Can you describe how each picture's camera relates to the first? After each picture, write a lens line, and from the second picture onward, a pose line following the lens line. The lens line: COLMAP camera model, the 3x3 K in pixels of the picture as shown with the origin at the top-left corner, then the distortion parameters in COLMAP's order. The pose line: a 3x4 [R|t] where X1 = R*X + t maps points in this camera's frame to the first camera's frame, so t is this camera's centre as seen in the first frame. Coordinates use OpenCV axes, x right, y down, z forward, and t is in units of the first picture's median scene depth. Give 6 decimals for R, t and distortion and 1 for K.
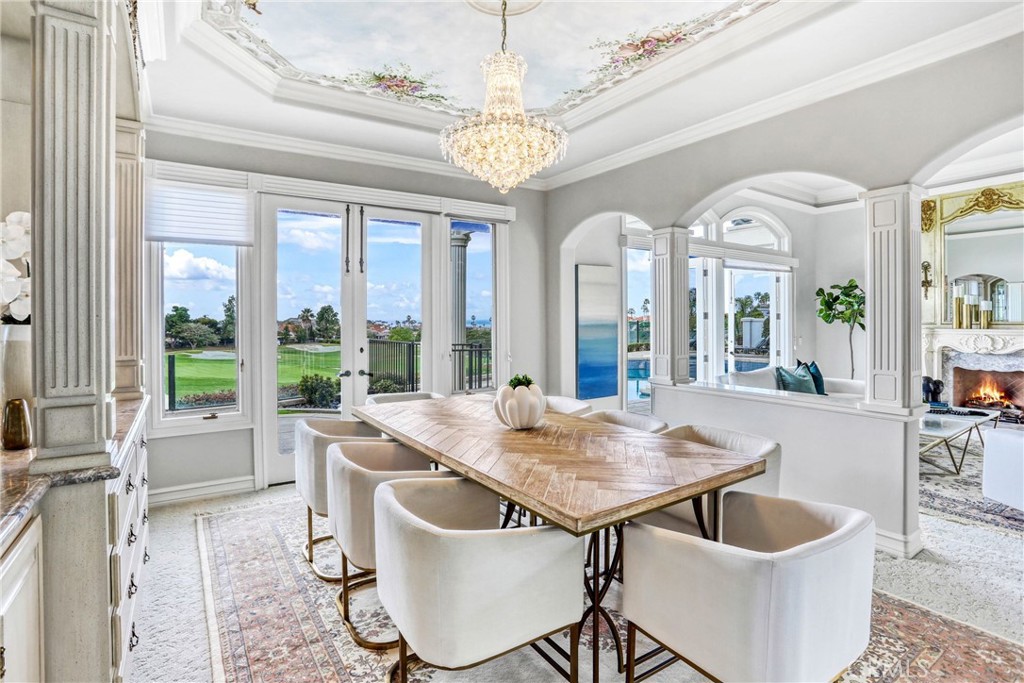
lens RADIAL K [[509.5, 0, 507.2], [0, 509.5, 330.3], [0, 0, 1]] dist [-0.067383, 0.033709]
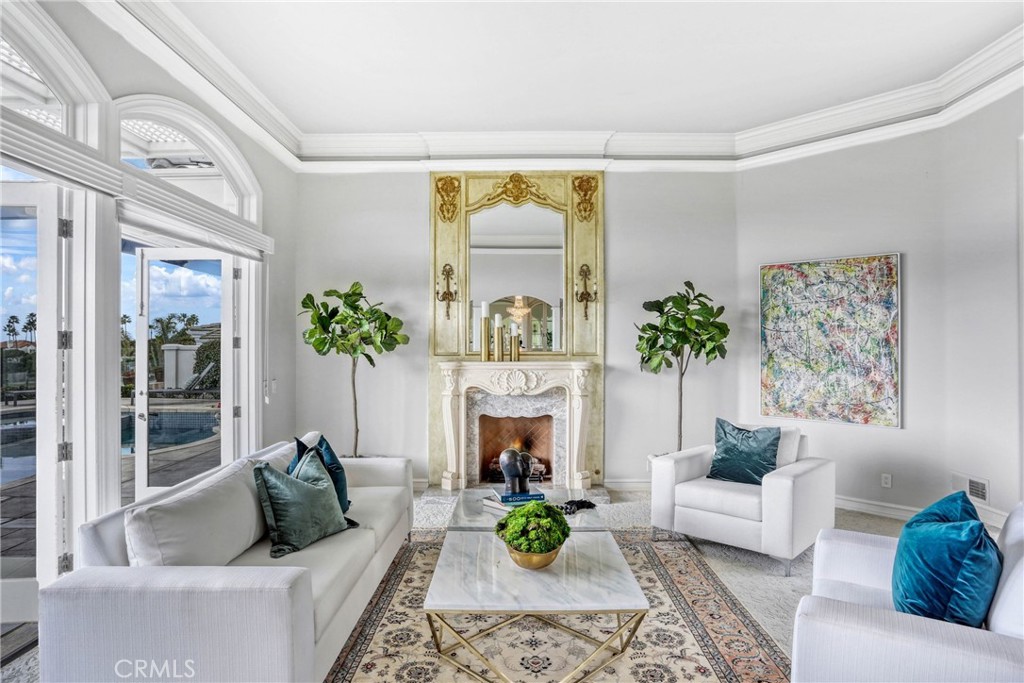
lens RADIAL K [[569.2, 0, 502.7], [0, 569.2, 331.3], [0, 0, 1]] dist [-0.074834, 0.057329]
pose [[0.553228, 0.022544, 0.832725, 0.228859], [0.017328, 0.999106, -0.038560, -0.013821], [-0.832850, 0.035762, 0.552343, 0.496066]]
